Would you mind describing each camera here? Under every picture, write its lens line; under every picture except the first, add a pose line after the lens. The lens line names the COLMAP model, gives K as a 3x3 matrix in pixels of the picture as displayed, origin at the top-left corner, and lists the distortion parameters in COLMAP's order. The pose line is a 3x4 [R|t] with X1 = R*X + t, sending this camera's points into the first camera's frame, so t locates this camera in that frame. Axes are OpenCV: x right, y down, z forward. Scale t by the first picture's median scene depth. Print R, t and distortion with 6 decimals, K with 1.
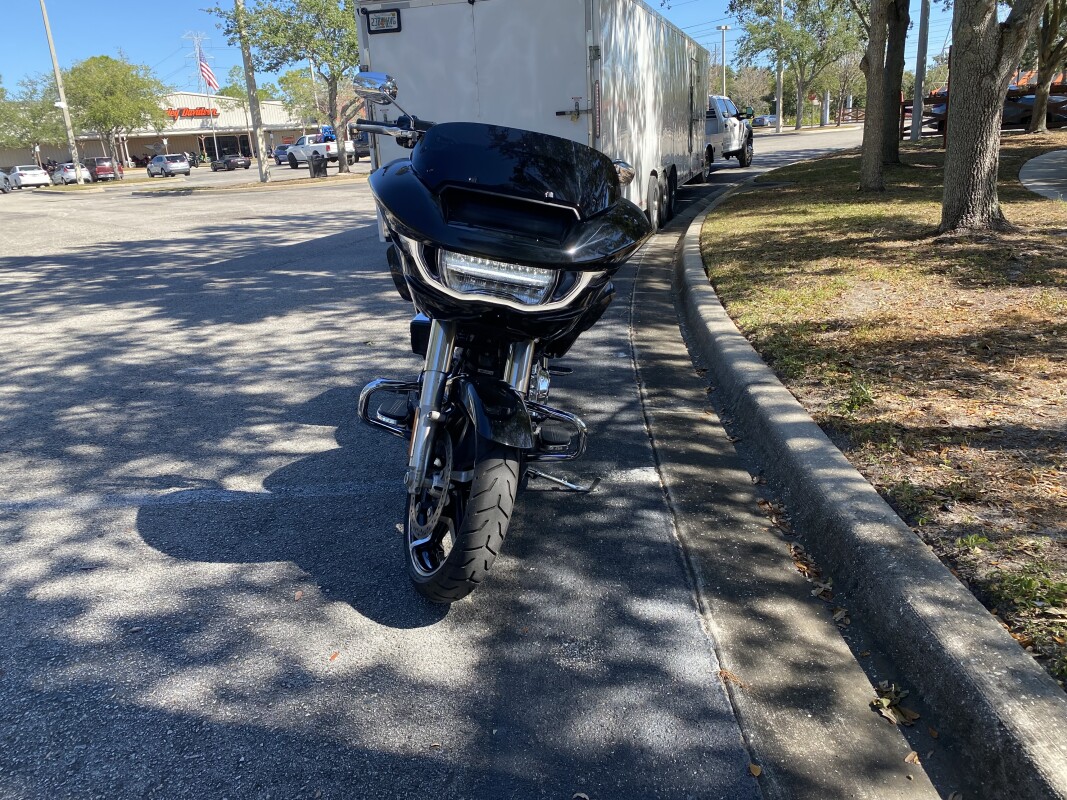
lens RADIAL K [[798.9, 0, 527.2], [0, 798.9, 398.8], [0, 0, 1]] dist [0.023086, -0.005178]
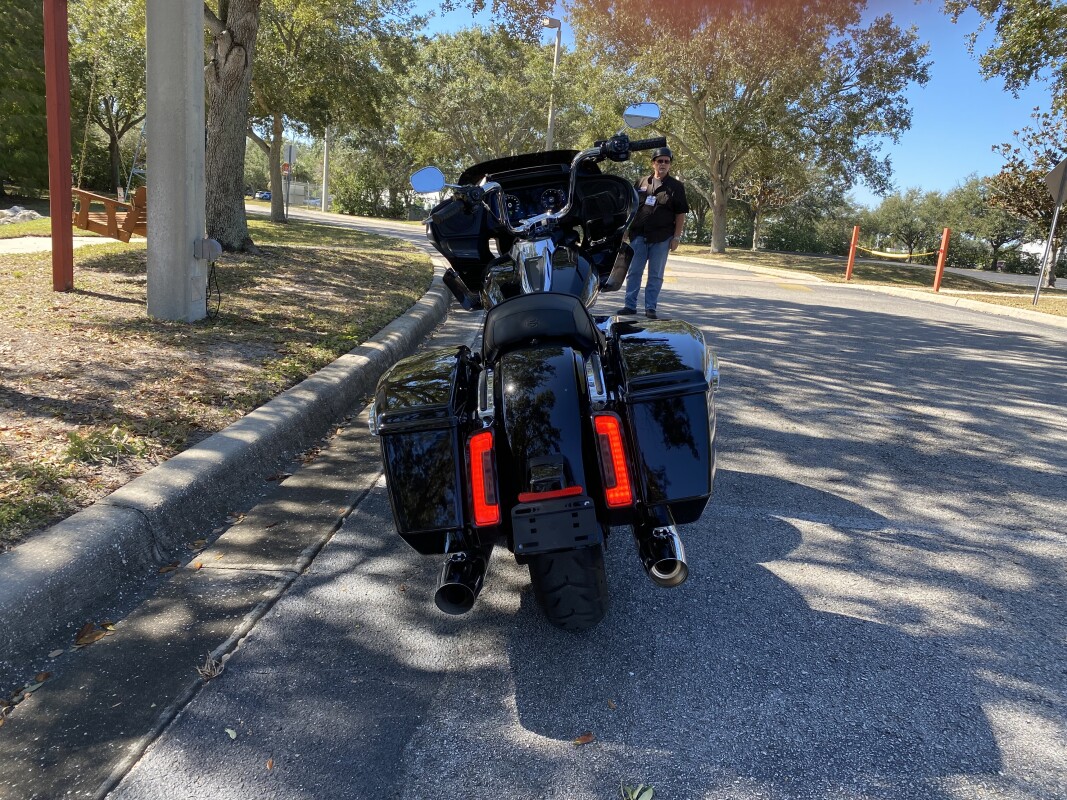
lens RADIAL K [[812.1, 0, 533.5], [0, 812.1, 400.0], [0, 0, 1]] dist [-0.001175, -0.001050]
pose [[-0.999519, -0.028641, 0.011914, -0.039313], [-0.018574, 0.860182, 0.509648, -0.495438], [-0.024845, 0.509182, -0.860300, 1.761827]]
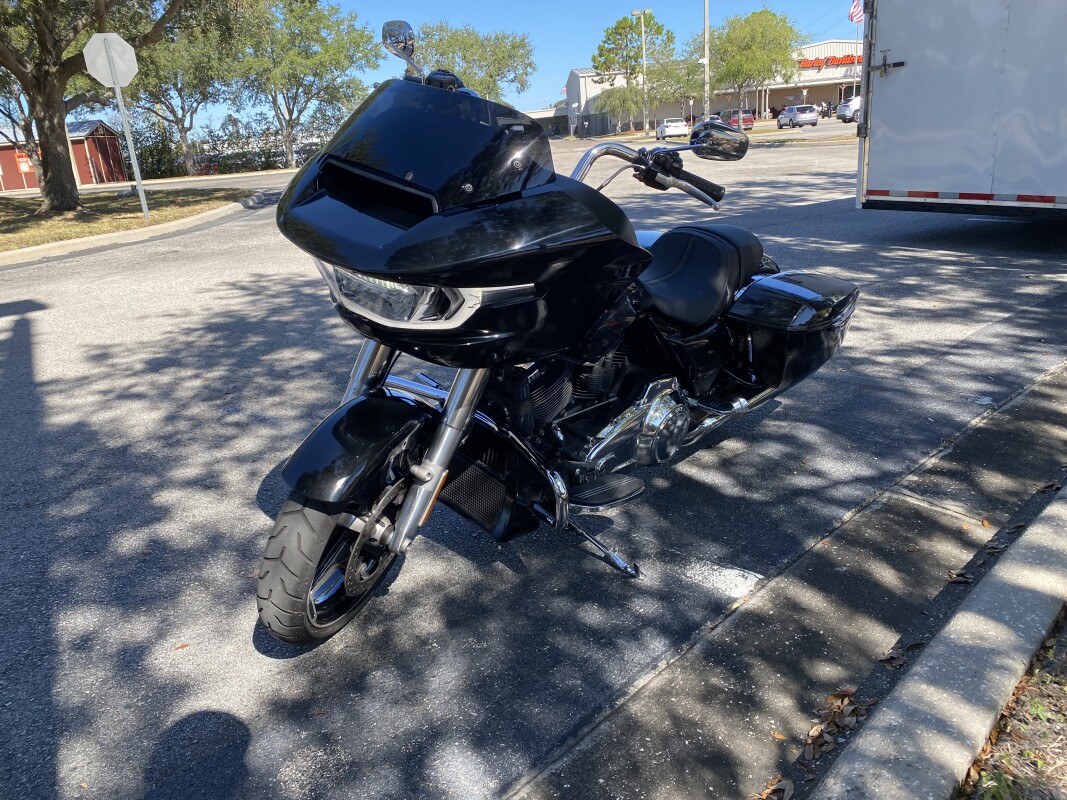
lens RADIAL K [[810.1, 0, 527.1], [0, 810.1, 399.9], [0, 0, 1]] dist [0.003134, -0.000652]
pose [[0.744139, 0.213748, -0.632905, 0.410653], [-0.178710, 0.976593, 0.119701, -0.107024], [0.643677, 0.024033, 0.764920, 0.335728]]
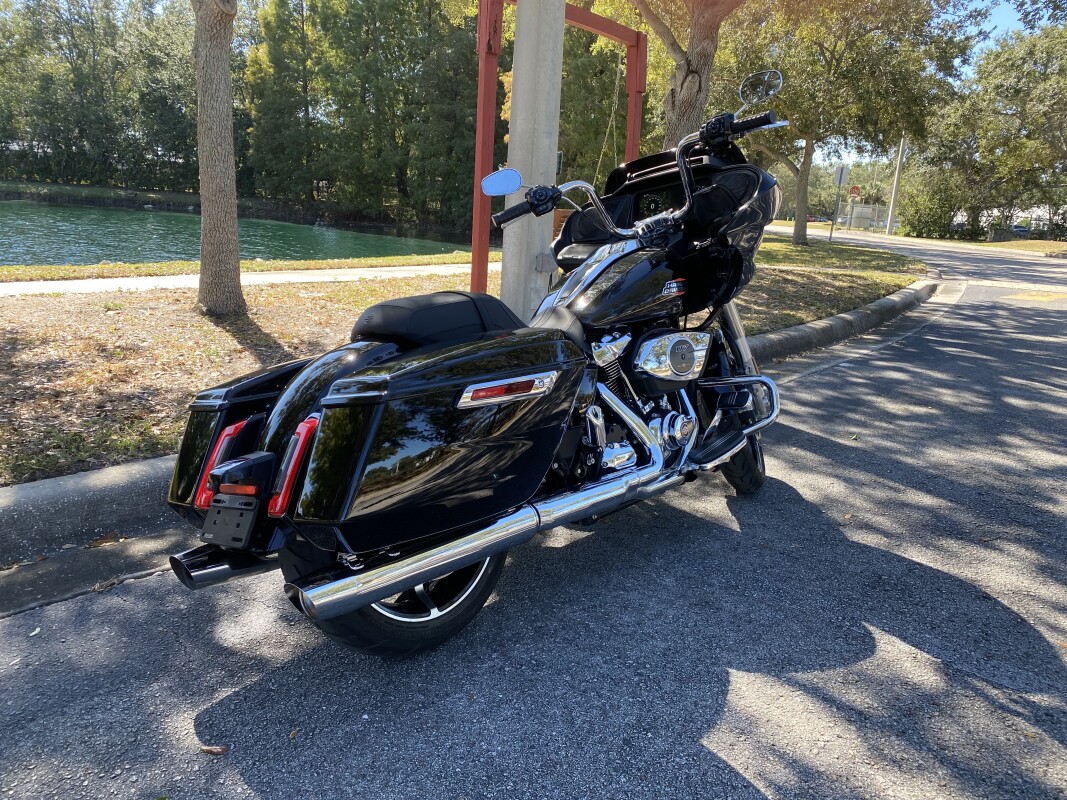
lens RADIAL K [[810.1, 0, 527.1], [0, 810.1, 399.9], [0, 0, 1]] dist [0.003134, -0.000652]
pose [[-0.767573, -0.136409, 0.626278, -0.506446], [0.189571, 0.885065, 0.425116, -0.406444], [-0.612286, 0.445031, -0.653493, 1.533075]]
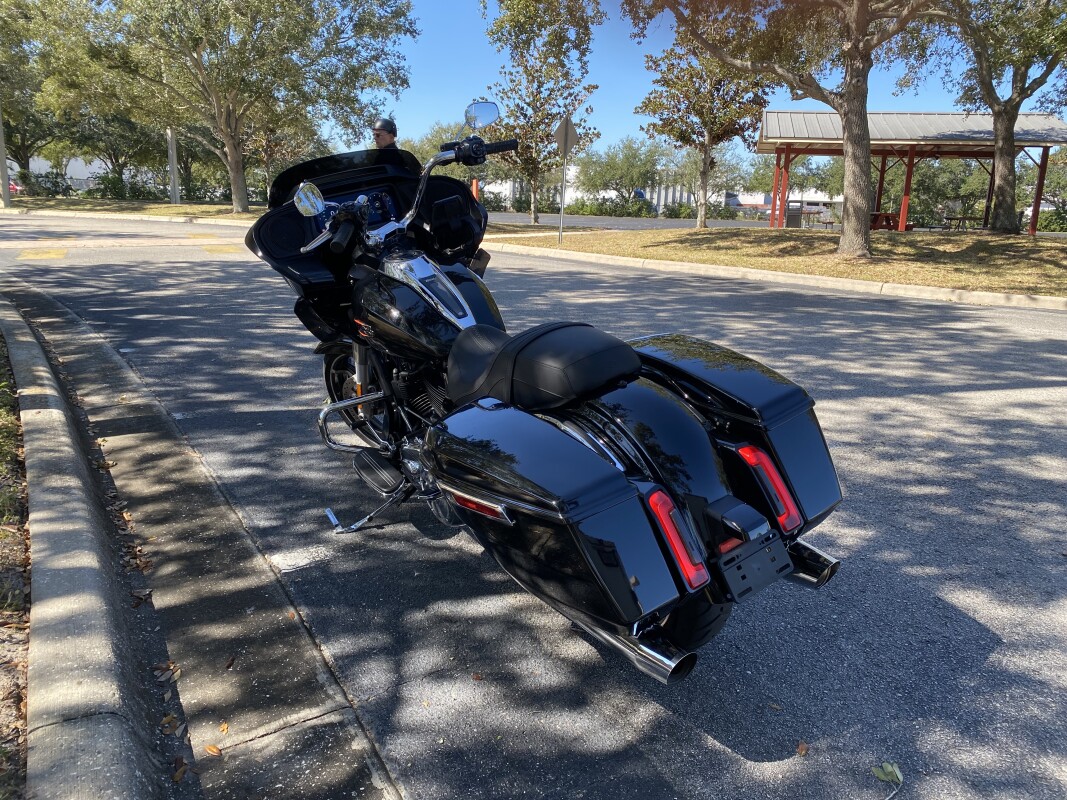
lens RADIAL K [[807.7, 0, 536.7], [0, 807.7, 414.4], [0, 0, 1]] dist [0.004307, 0.002203]
pose [[-0.829711, 0.172755, -0.530788, 0.344451], [-0.159034, 0.838332, 0.521448, -0.499135], [0.535059, 0.517064, -0.668099, 1.577255]]
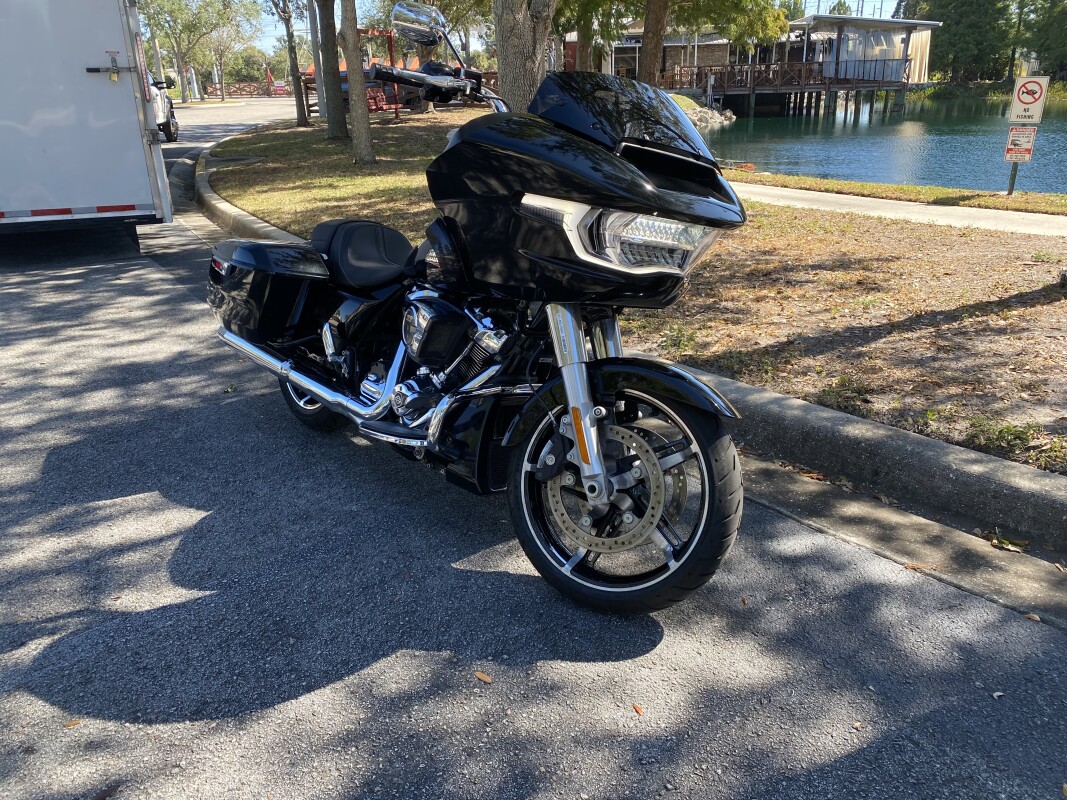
lens RADIAL K [[810.1, 0, 527.1], [0, 810.1, 399.9], [0, 0, 1]] dist [0.003134, -0.000652]
pose [[0.752876, -0.199792, 0.627105, -0.521185], [0.183828, 0.978726, 0.091120, -0.061946], [-0.631969, 0.046678, 0.773587, 0.265899]]
